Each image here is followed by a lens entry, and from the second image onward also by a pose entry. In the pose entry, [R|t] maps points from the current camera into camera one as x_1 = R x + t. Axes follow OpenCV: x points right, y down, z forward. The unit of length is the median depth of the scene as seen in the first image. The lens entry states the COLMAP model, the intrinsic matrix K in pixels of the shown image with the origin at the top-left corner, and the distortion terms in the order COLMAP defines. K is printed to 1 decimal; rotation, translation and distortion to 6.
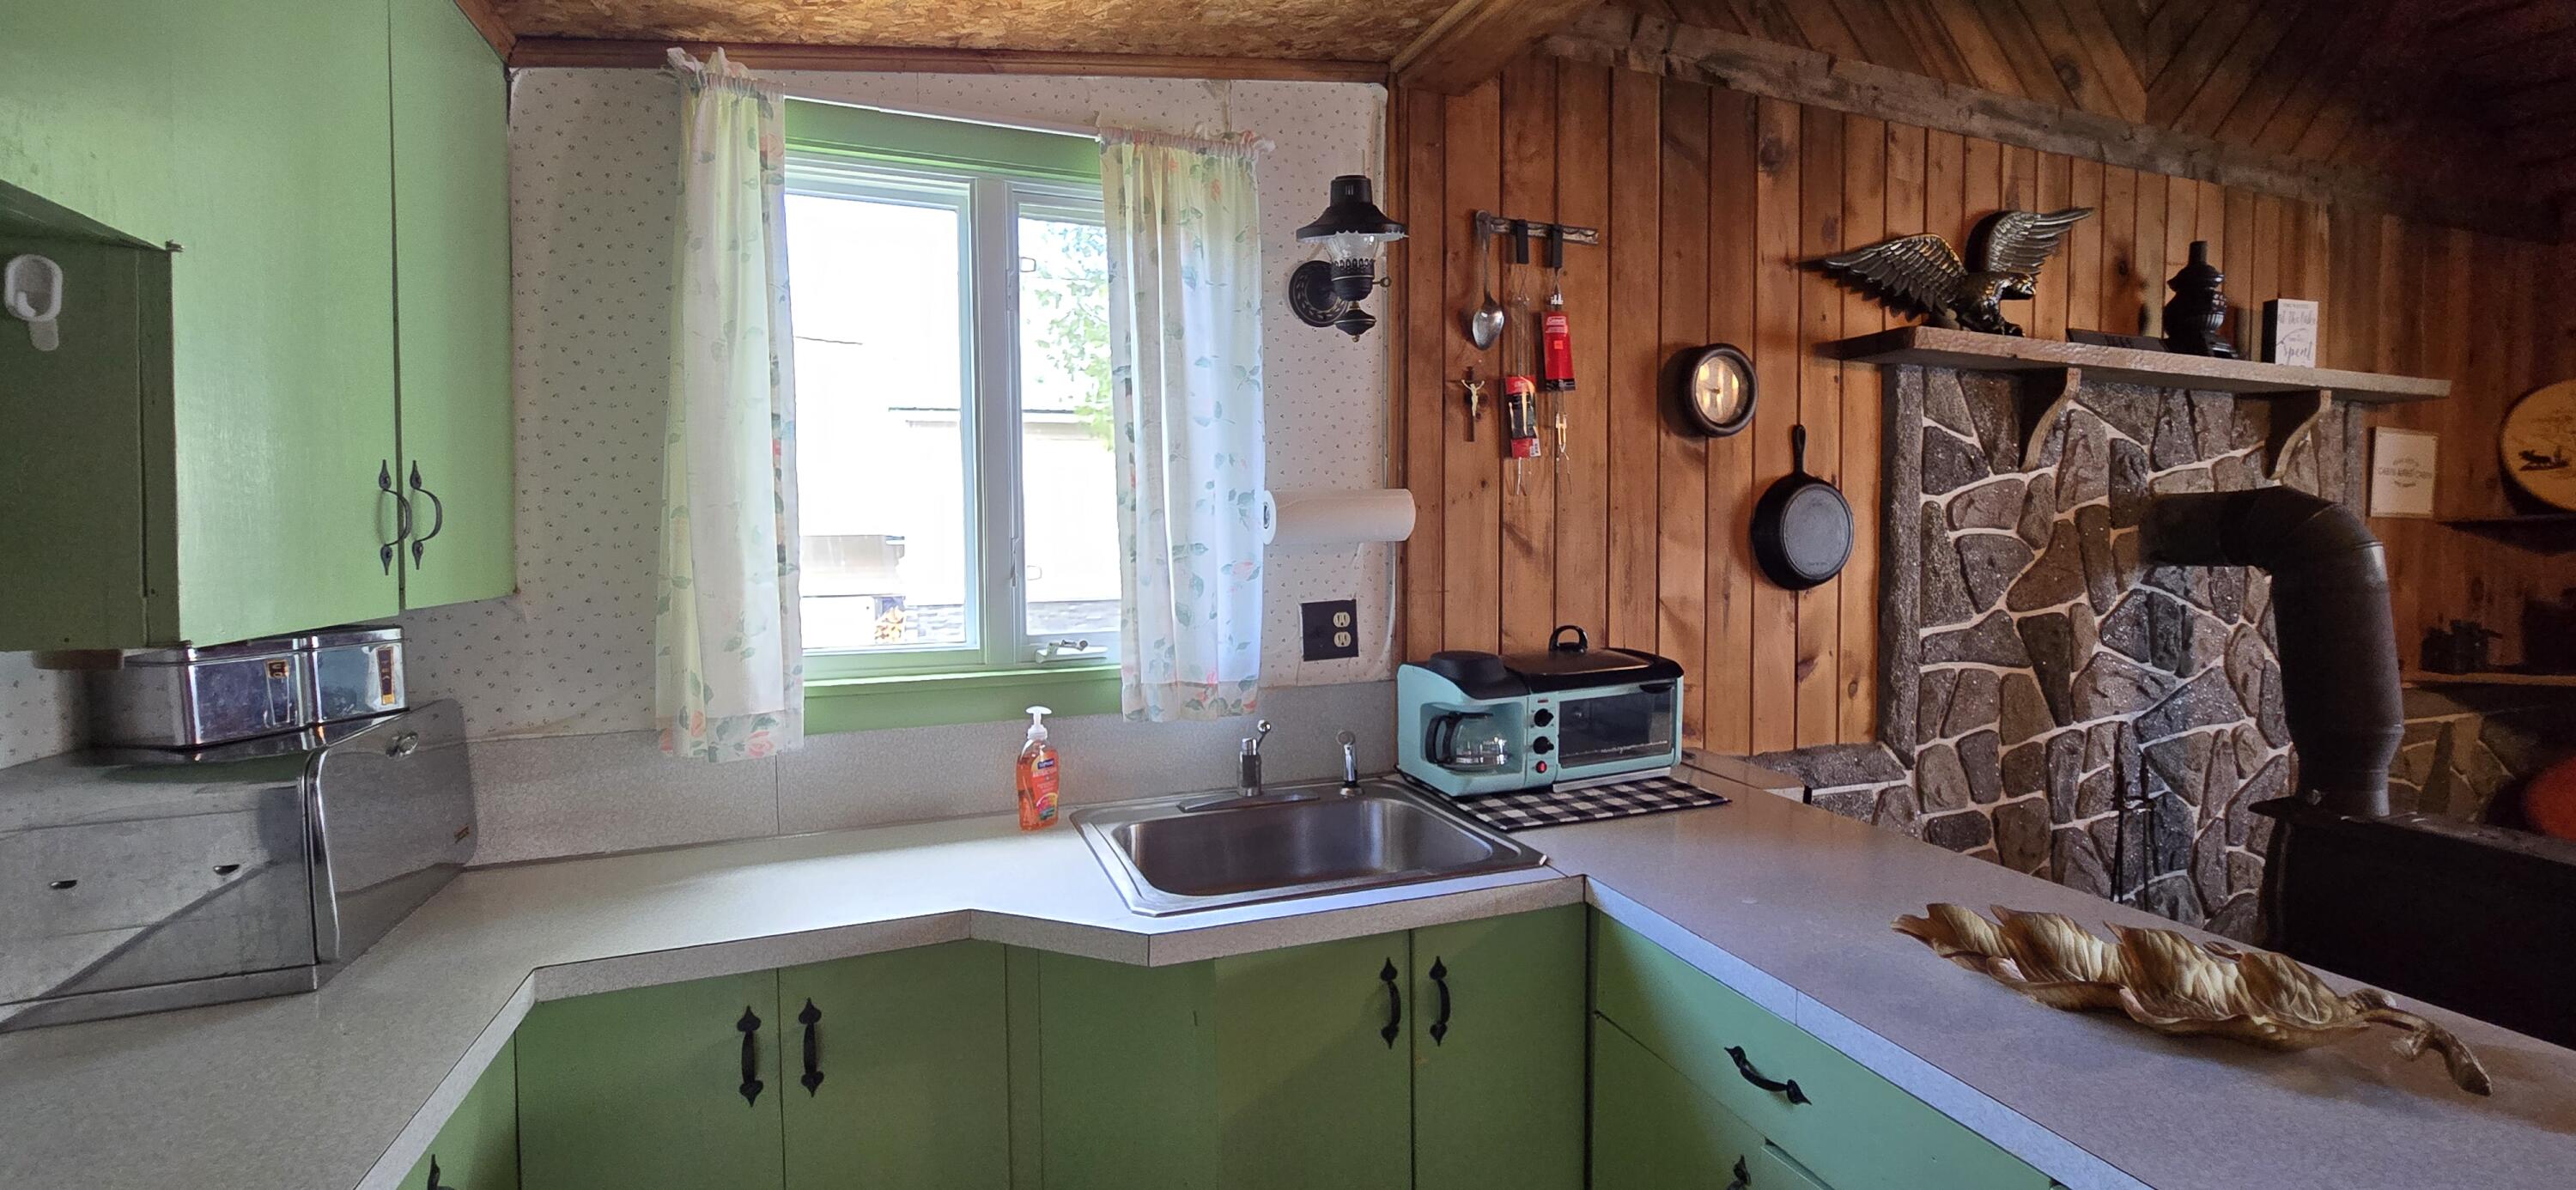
lens RADIAL K [[1057.1, 0, 1304.4], [0, 1057.1, 588.1], [0, 0, 1]] dist [-0.003255, 0.000989]
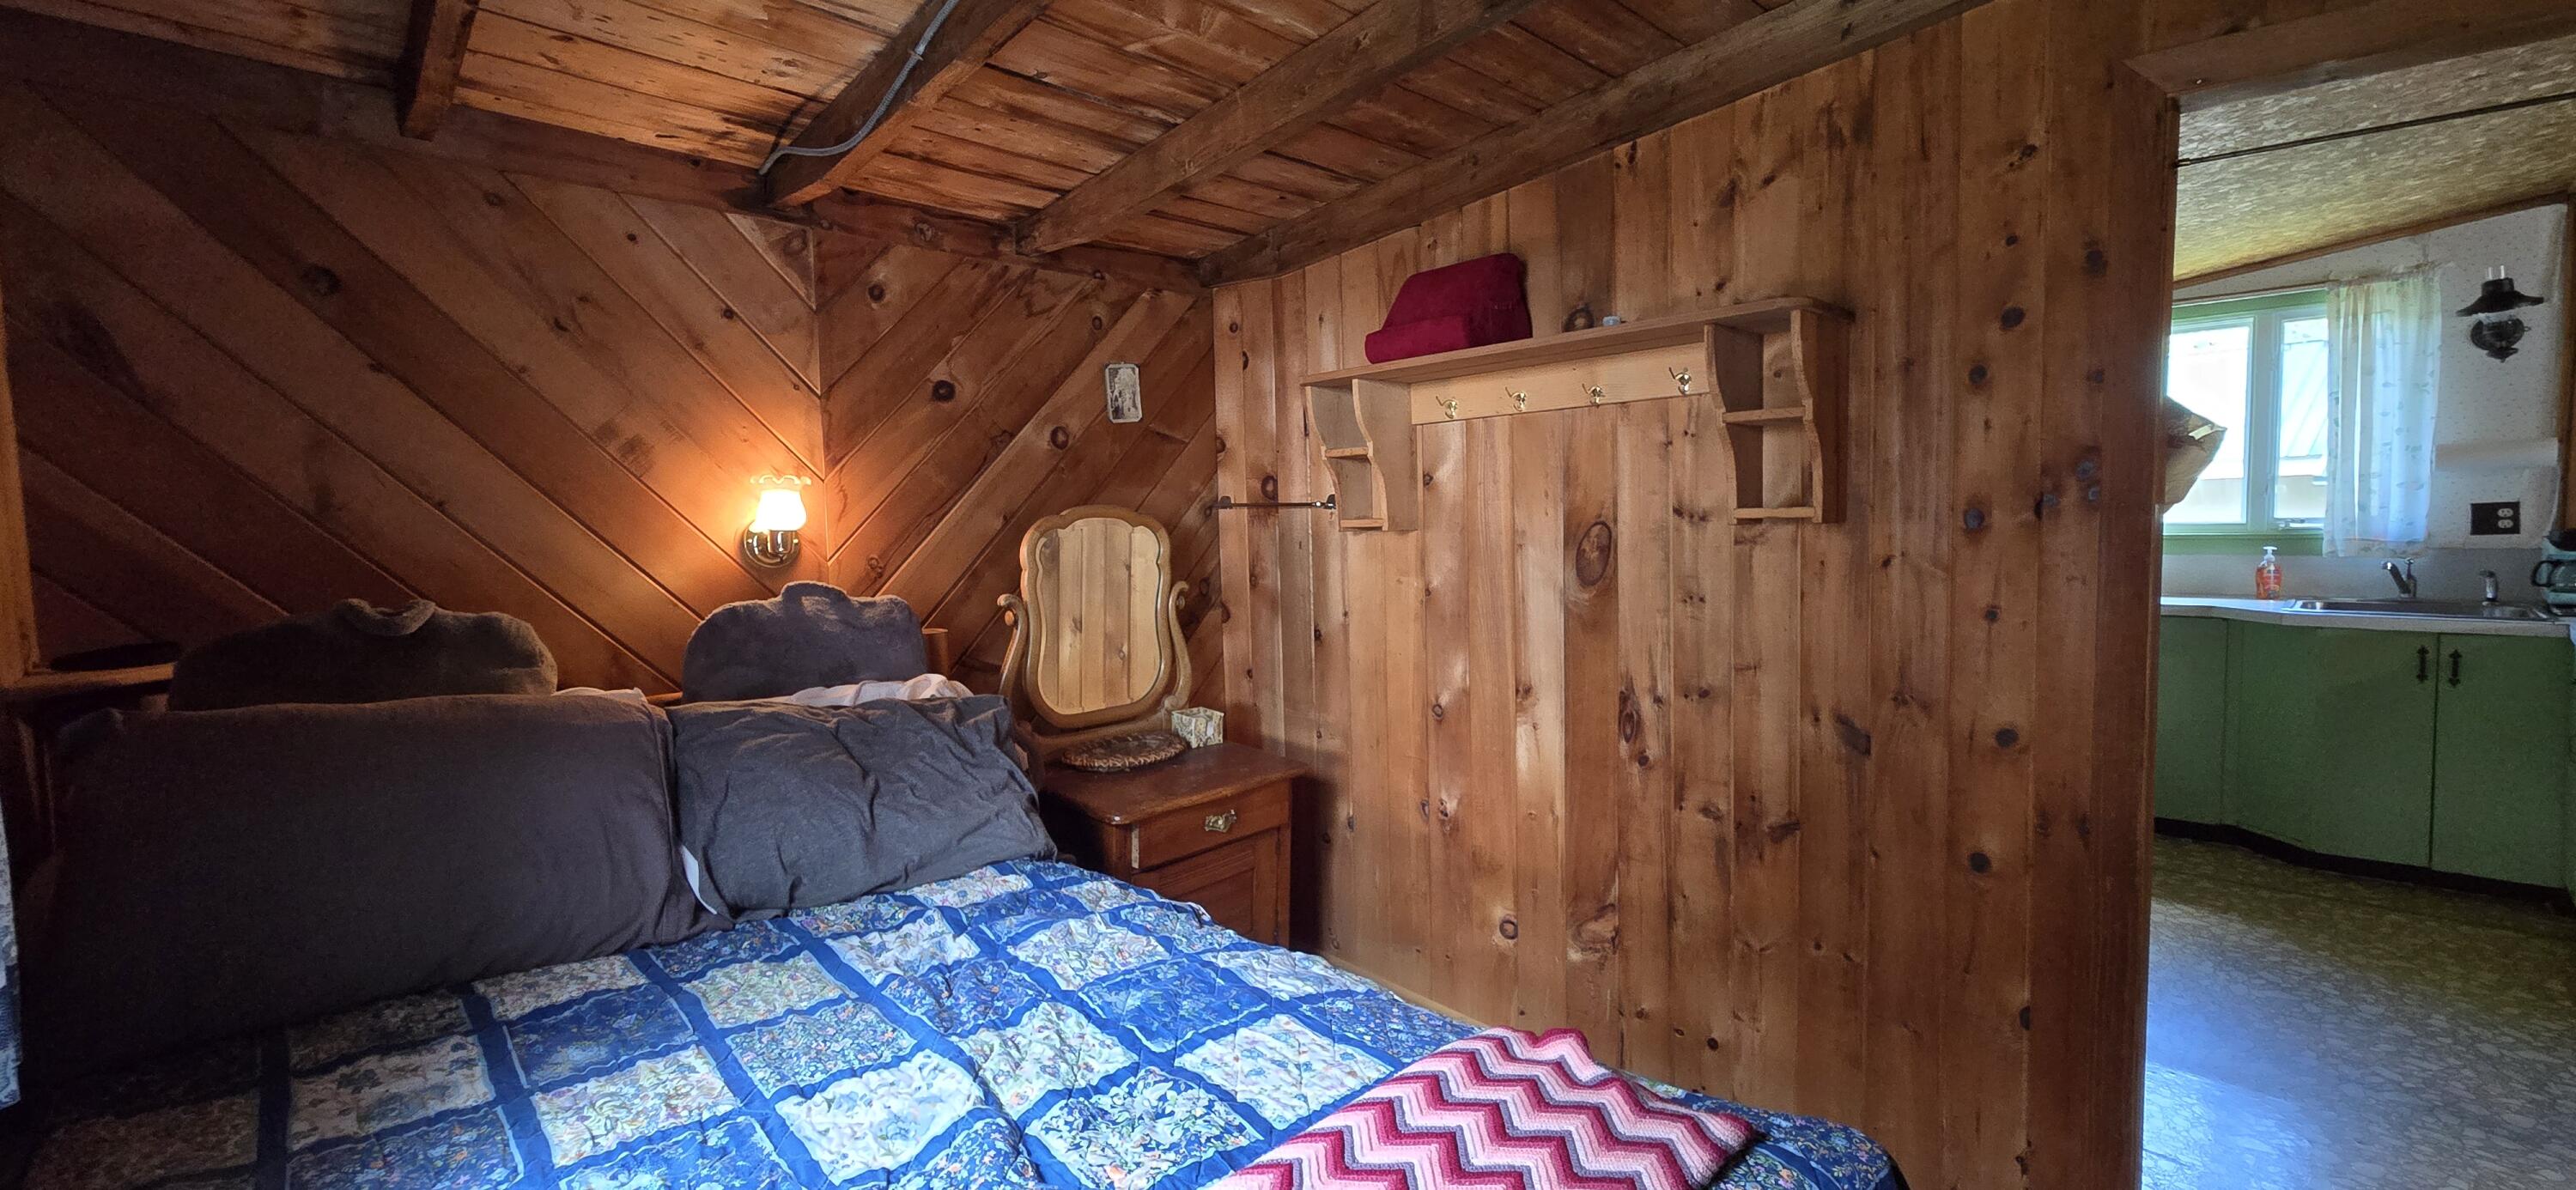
lens RADIAL K [[1057.1, 0, 1289.2], [0, 1057.1, 585.1], [0, 0, 1]] dist [-0.003255, 0.000989]
pose [[0.395592, 0.062266, -0.916313, 0.864334], [-0.019177, 0.998042, 0.059541, 0.085264], [0.918226, -0.005982, 0.396011, -1.596045]]
